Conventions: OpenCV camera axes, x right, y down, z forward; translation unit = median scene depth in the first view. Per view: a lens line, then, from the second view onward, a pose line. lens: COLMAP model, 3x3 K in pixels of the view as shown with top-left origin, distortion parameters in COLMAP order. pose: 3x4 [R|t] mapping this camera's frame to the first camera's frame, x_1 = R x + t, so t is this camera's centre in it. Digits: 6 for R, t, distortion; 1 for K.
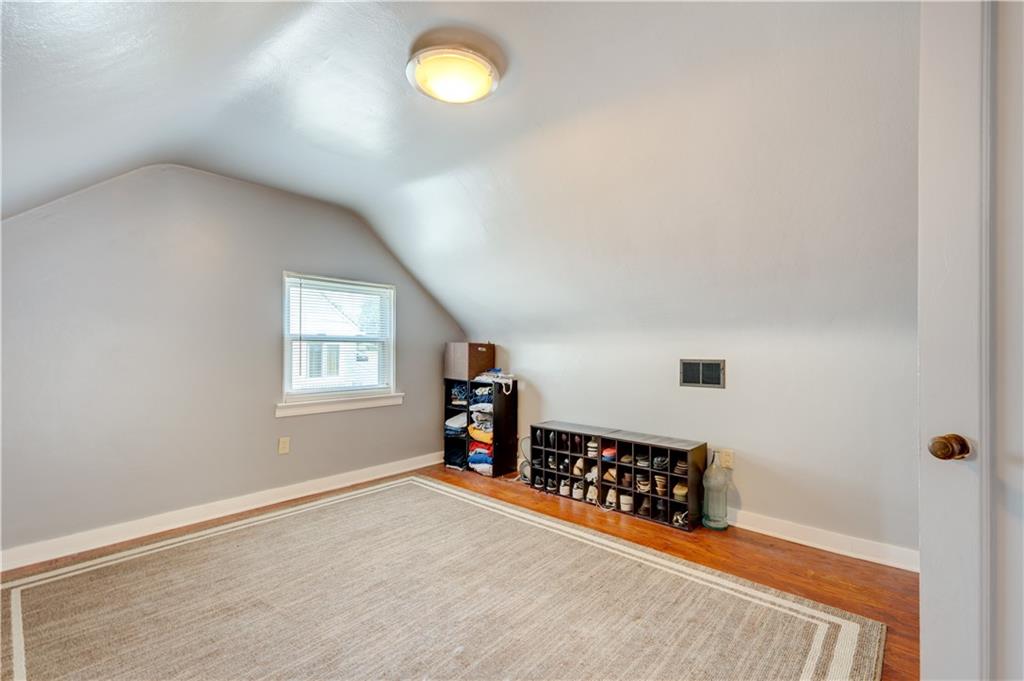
lens RADIAL K [[449.9, 0, 511.8], [0, 449.9, 346.0], [0, 0, 1]] dist [0.025238, -0.001542]
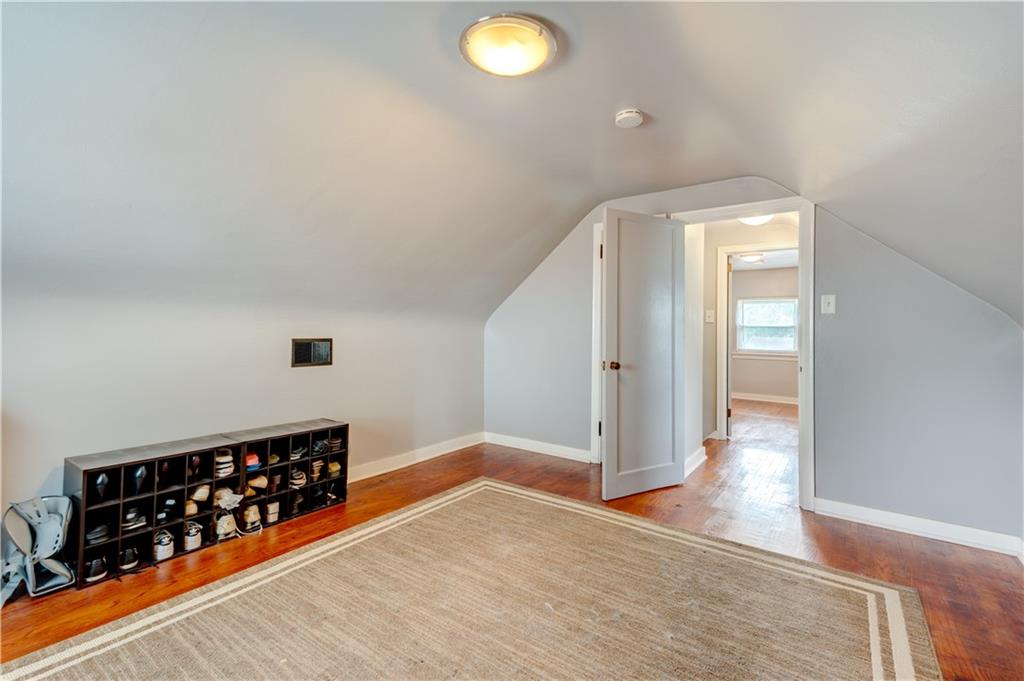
lens RADIAL K [[449.9, 0, 526.0], [0, 449.9, 322.2], [0, 0, 1]] dist [0.025238, -0.001542]
pose [[-0.112842, 0.016329, 0.993479, -0.656406], [-0.019327, 0.999640, -0.018625, 0.002212], [-0.993425, -0.021302, -0.112485, 0.648219]]
